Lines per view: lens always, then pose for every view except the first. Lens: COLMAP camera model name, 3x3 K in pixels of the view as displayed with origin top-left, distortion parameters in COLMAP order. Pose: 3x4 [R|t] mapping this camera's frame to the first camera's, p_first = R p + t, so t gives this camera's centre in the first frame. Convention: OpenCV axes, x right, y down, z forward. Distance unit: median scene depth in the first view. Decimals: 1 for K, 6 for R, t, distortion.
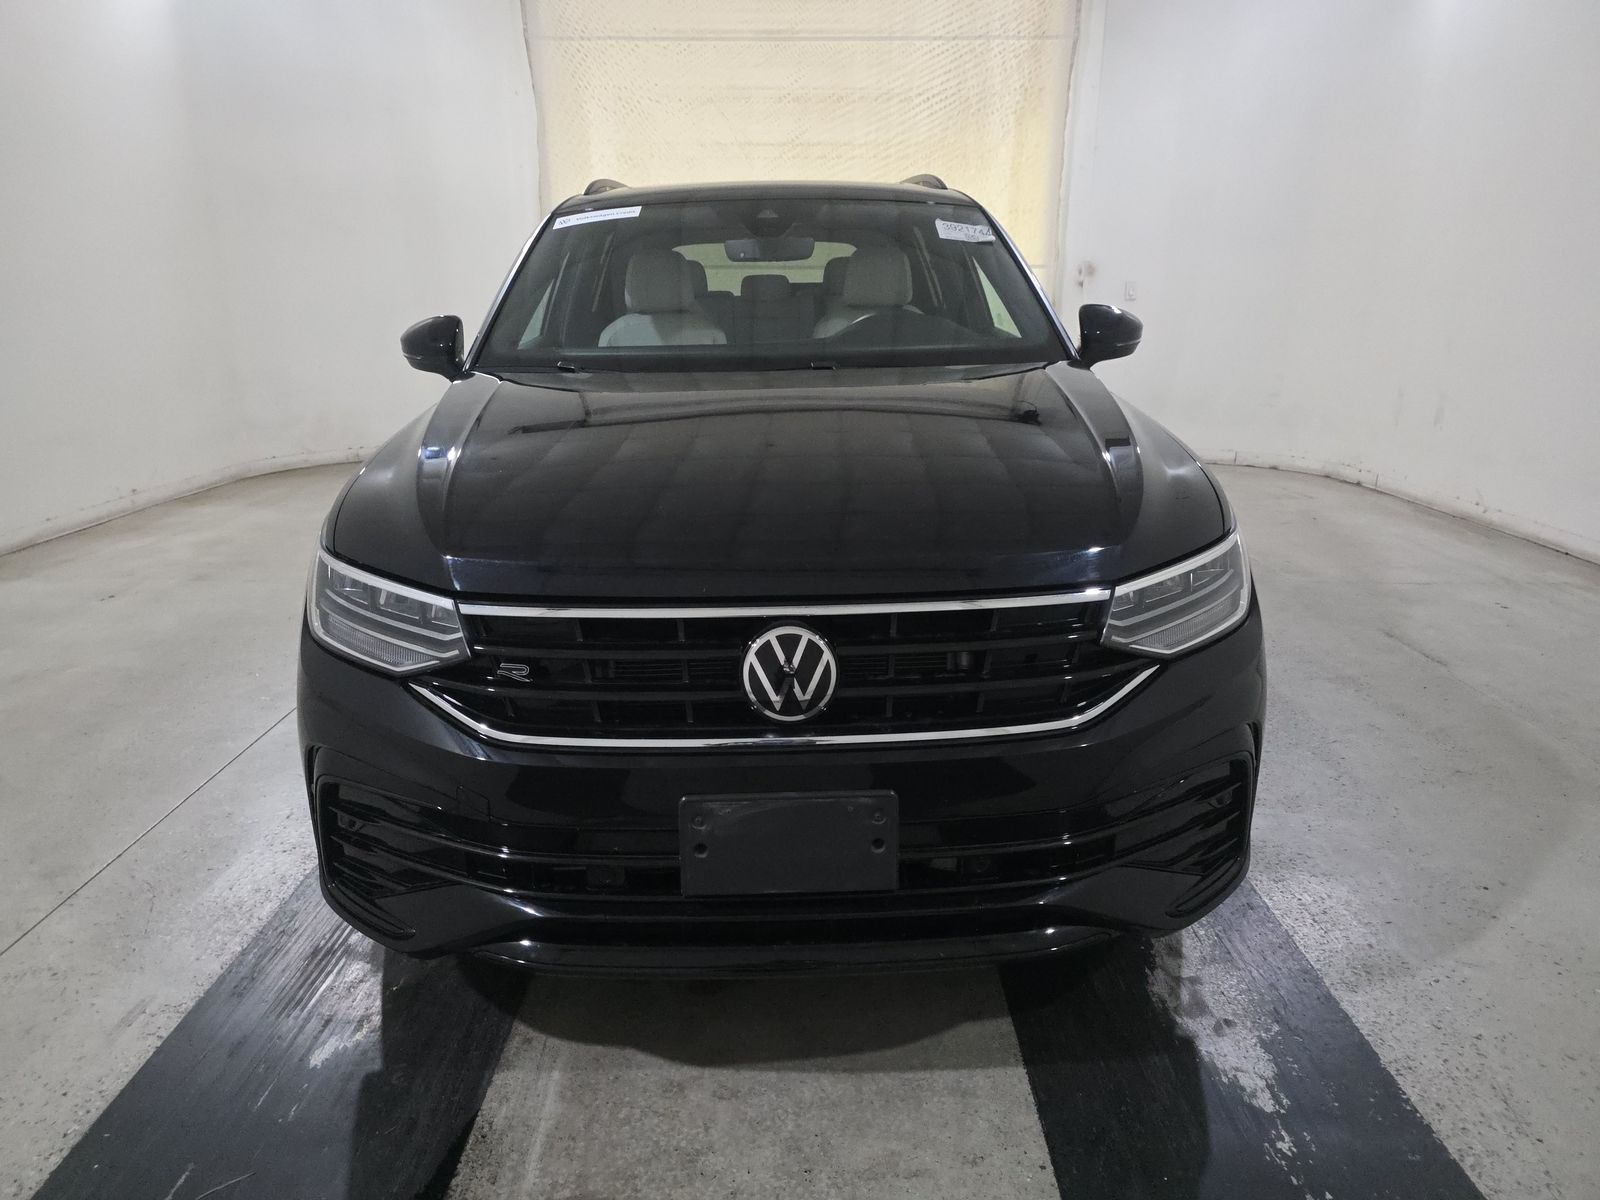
lens RADIAL K [[1095.0, 0, 803.0], [0, 1095.0, 542.0], [0, 0, 1]] dist [0.046176, -0.041825]
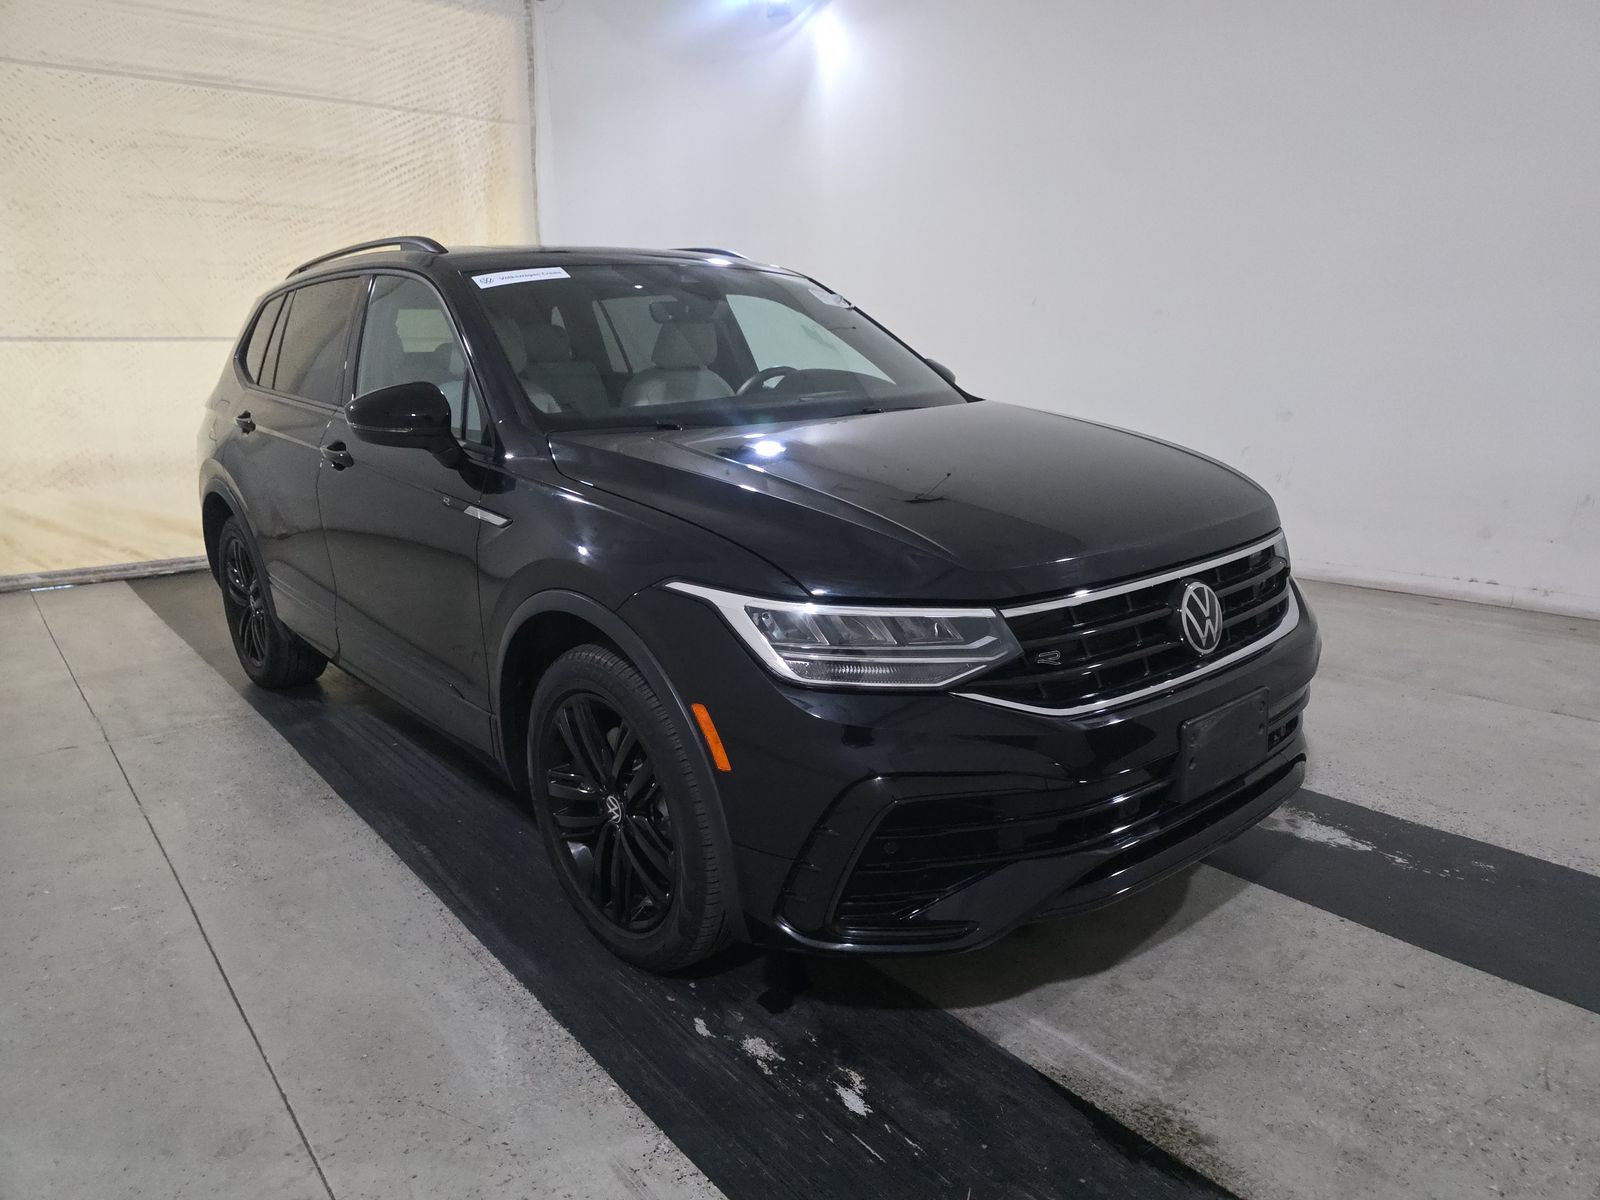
lens RADIAL K [[1095.0, 0, 800.3], [0, 1095.0, 557.8], [0, 0, 1]] dist [0.046176, -0.041825]
pose [[0.770931, -0.130885, 0.623325, -0.265377], [0.164724, 0.986334, 0.003379, -0.007834], [-0.615249, 0.100071, 0.781956, 0.054106]]
